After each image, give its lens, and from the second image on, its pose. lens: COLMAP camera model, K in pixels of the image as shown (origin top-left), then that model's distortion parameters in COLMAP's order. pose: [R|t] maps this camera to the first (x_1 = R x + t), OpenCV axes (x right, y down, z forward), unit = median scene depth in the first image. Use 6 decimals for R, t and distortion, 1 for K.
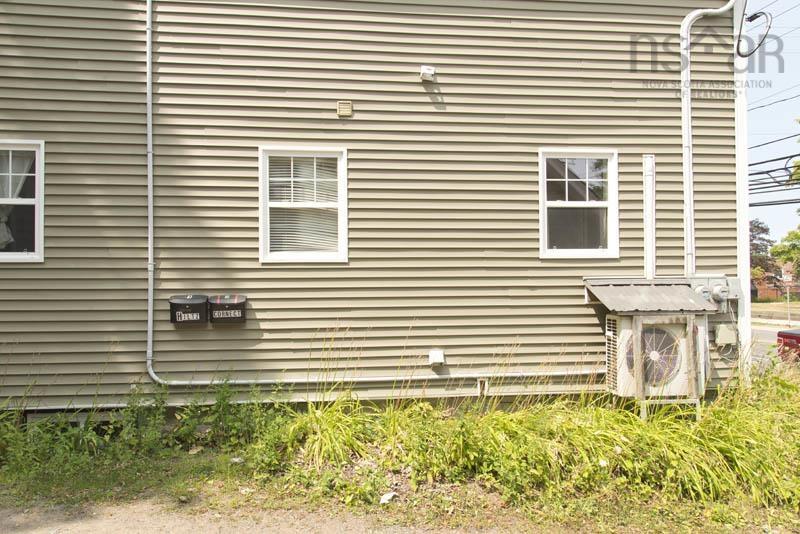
lens RADIAL K [[554.2, 0, 400.0], [0, 554.2, 264.2], [0, 0, 1]] dist [0.010076, -0.001941]
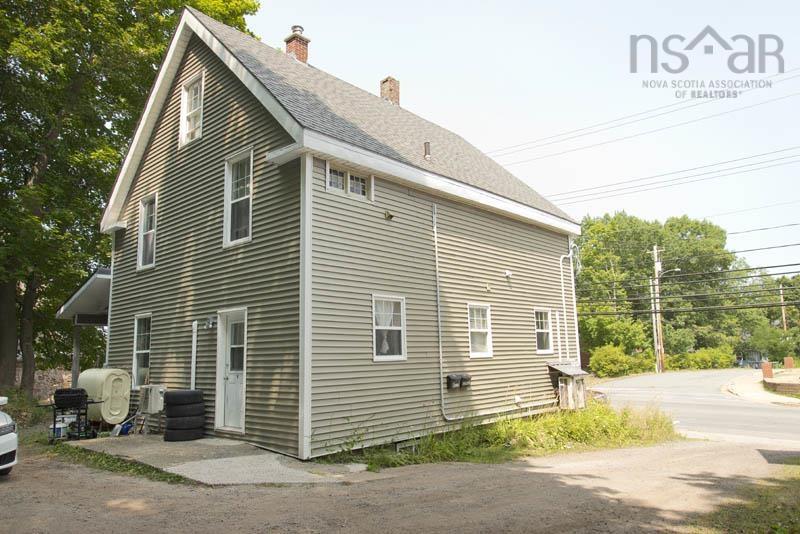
lens RADIAL K [[554.2, 0, 399.8], [0, 554.2, 268.1], [0, 0, 1]] dist [0.010076, -0.001941]
pose [[0.752495, 0.086471, 0.652896, -1.831693], [0.014518, 0.988925, -0.147708, -0.032832], [-0.658438, 0.120628, 0.742906, -0.426928]]
